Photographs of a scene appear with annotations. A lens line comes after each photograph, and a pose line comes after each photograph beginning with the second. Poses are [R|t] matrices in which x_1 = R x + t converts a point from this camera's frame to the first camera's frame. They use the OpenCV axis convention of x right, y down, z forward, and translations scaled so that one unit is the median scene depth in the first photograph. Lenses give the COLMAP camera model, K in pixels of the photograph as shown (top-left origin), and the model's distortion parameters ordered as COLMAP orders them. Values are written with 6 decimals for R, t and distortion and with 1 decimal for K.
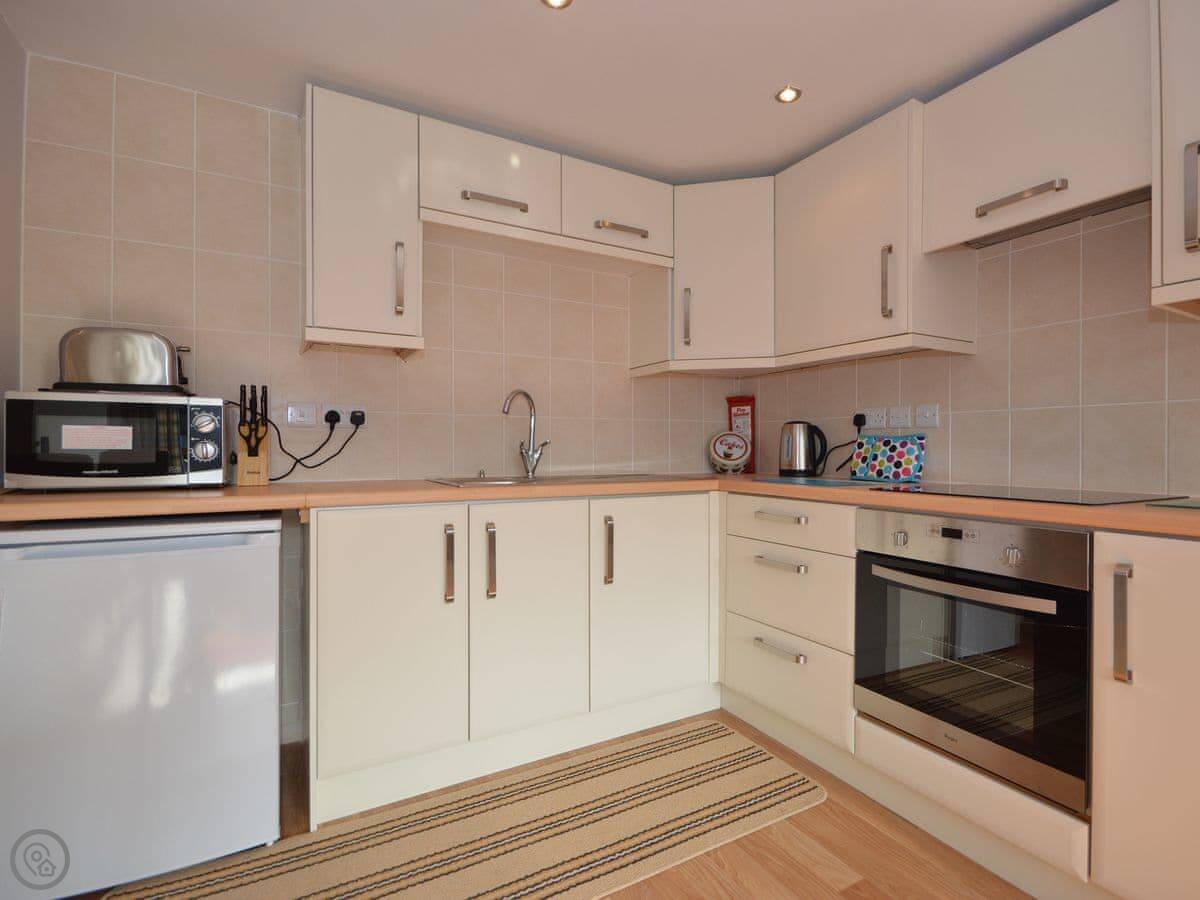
lens RADIAL K [[590.7, 0, 634.3], [0, 590.7, 453.7], [0, 0, 1]] dist [0.000987, -0.000011]
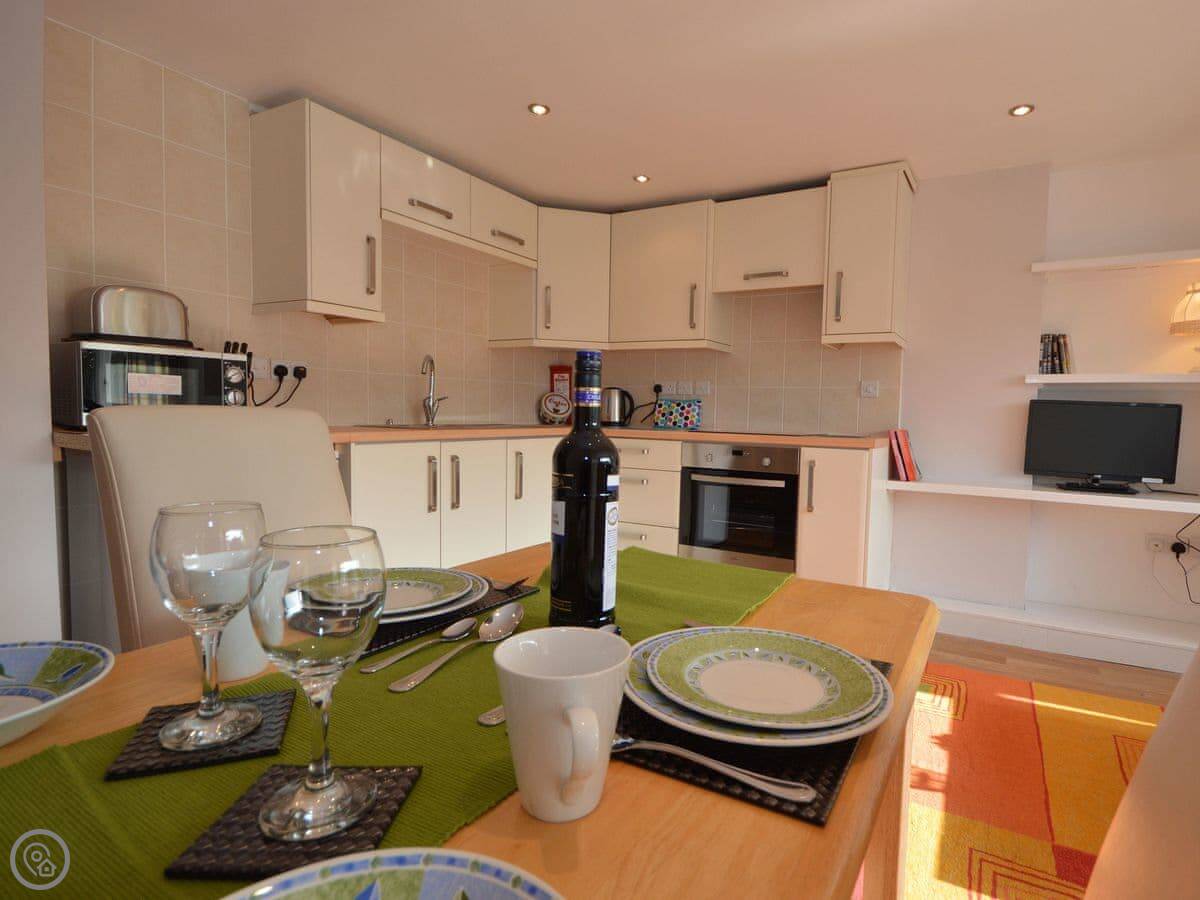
lens RADIAL K [[634.7, 0, 599.2], [0, 634.7, 455.9], [0, 0, 1]] dist [0.005083, 0.000936]
pose [[0.893945, -0.012720, 0.447997, -0.521512], [-0.018112, 0.997755, 0.064470, 0.013400], [-0.447811, -0.065747, 0.891708, -0.422958]]
